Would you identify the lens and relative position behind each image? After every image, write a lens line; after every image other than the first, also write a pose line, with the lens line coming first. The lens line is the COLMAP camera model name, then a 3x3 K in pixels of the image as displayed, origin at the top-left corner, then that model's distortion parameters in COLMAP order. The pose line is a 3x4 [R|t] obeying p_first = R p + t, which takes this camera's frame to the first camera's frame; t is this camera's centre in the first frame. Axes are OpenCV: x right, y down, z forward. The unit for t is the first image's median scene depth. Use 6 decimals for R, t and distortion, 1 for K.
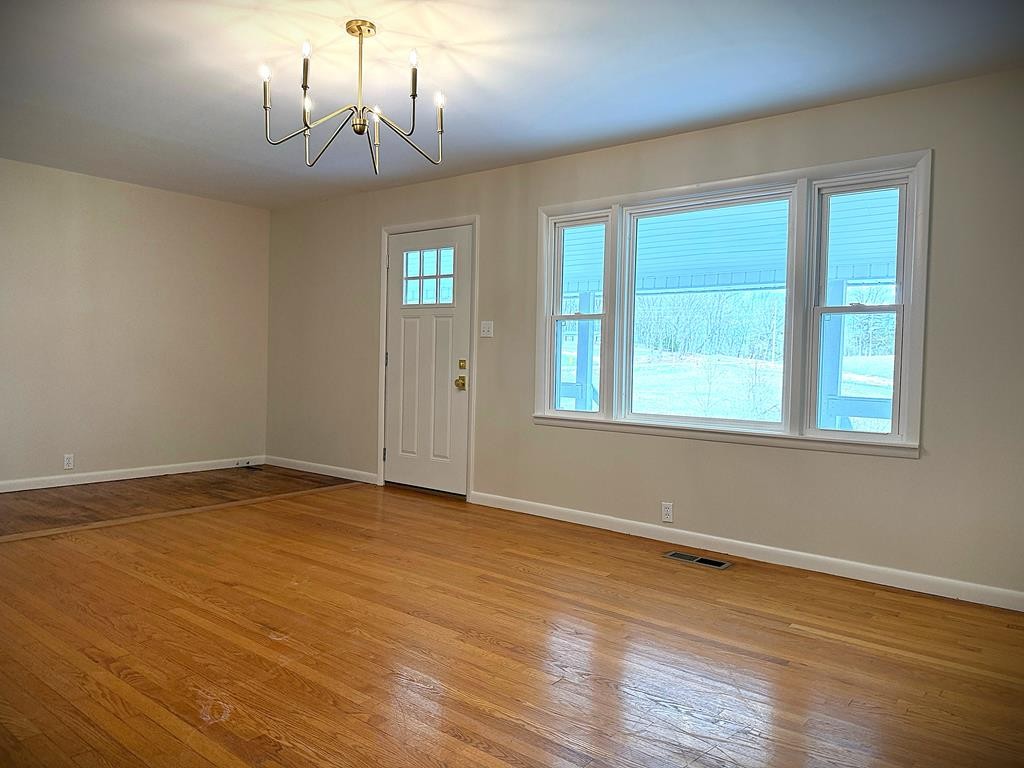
lens RADIAL K [[715.4, 0, 510.1], [0, 715.4, 382.5], [0, 0, 1]] dist [0.011694, -0.000864]
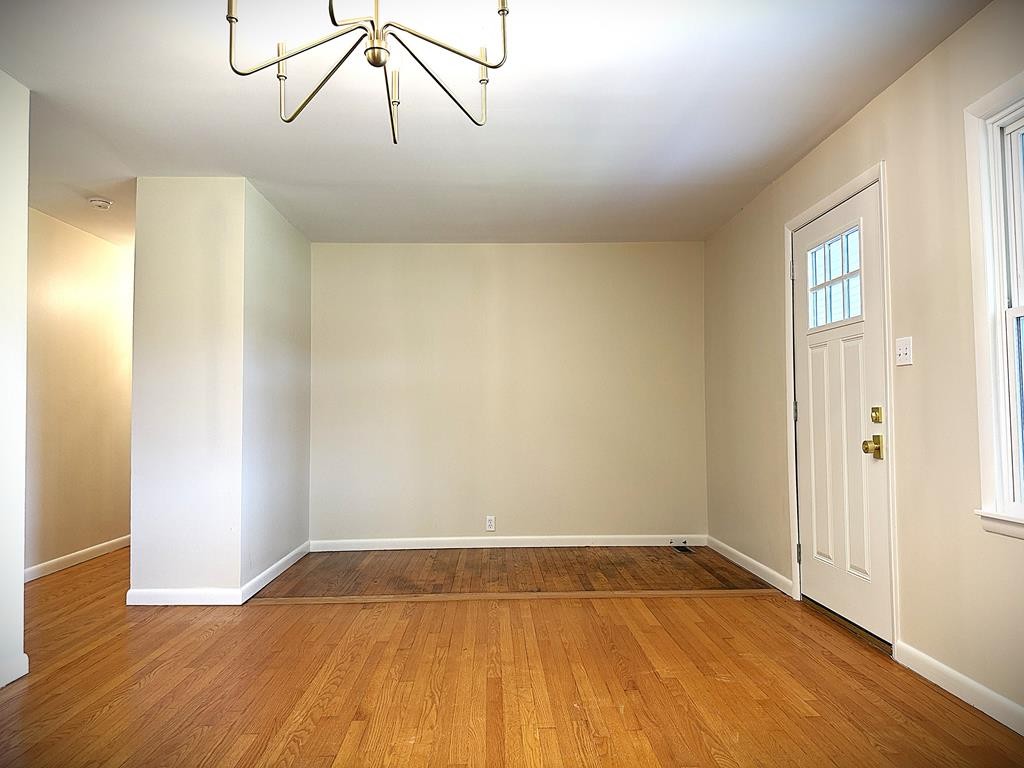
lens RADIAL K [[726.5, 0, 511.9], [0, 726.5, 375.3], [0, 0, 1]] dist [0.016382, -0.001751]
pose [[0.652244, -0.068685, -0.754891, 0.194166], [-0.003136, 0.995633, -0.093299, -0.000991], [0.758003, 0.063221, 0.649180, 0.379190]]
